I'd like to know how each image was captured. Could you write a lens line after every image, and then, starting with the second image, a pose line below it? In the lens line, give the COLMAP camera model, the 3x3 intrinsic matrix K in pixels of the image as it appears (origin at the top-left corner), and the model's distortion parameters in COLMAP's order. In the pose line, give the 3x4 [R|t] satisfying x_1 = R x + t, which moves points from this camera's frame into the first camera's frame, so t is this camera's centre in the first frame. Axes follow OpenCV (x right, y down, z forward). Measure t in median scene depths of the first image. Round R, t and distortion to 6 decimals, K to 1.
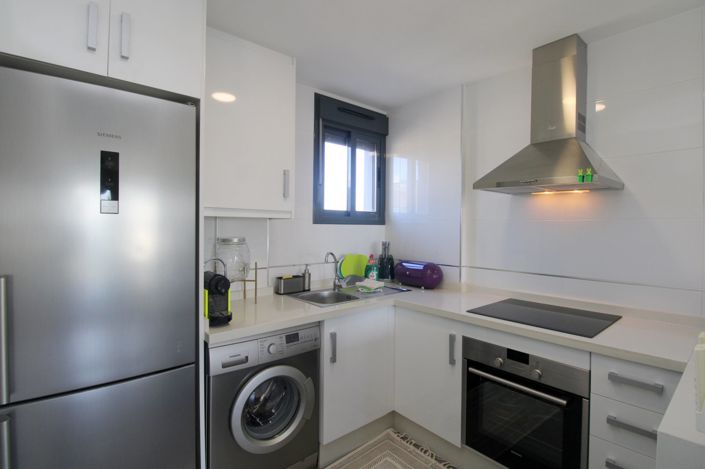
lens RADIAL K [[328.9, 0, 354.6], [0, 328.9, 230.7], [0, 0, 1]] dist [-0.005769, -0.007470]
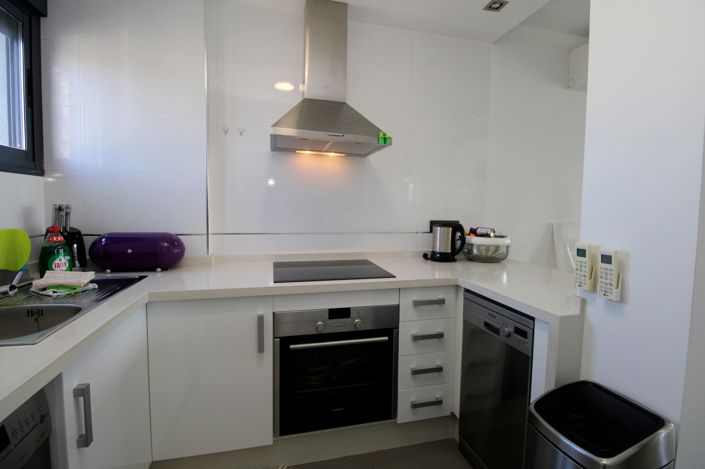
lens RADIAL K [[328.9, 0, 353.2], [0, 328.9, 230.8], [0, 0, 1]] dist [-0.005769, -0.007470]
pose [[0.448149, -0.066481, 0.891483, -0.250383], [-0.005142, 0.997023, 0.076936, 0.043754], [-0.893944, -0.039063, 0.446473, 0.386865]]
